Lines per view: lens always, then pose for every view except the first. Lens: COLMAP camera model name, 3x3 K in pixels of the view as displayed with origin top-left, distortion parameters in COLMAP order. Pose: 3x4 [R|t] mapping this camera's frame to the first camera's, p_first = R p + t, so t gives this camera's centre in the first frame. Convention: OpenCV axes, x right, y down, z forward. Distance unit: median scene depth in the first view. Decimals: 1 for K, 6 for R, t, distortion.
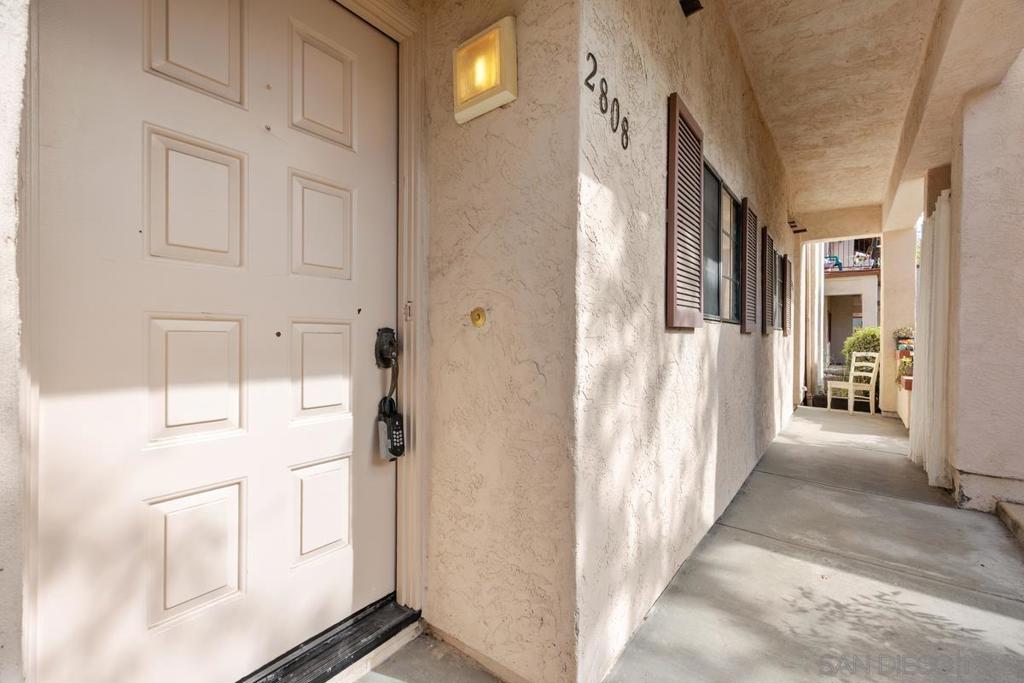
lens RADIAL K [[430.8, 0, 512.0], [0, 430.8, 341.5], [0, 0, 1]] dist [-0.000218, -0.000093]
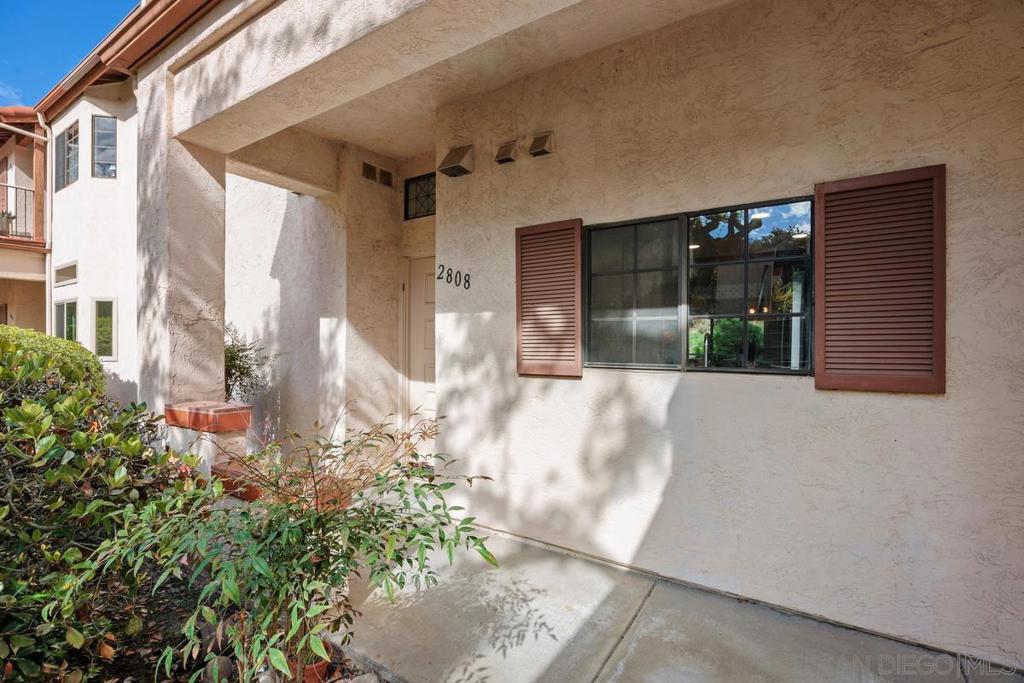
lens RADIAL K [[468.5, 0, 512.0], [0, 468.5, 341.5], [0, 0, 1]] dist [0.000248, 0.000055]
pose [[0.110729, 0.006620, -0.993829, 2.492297], [-0.013048, 0.999901, 0.005207, -0.193089], [0.993765, 0.012391, 0.110804, 0.927247]]
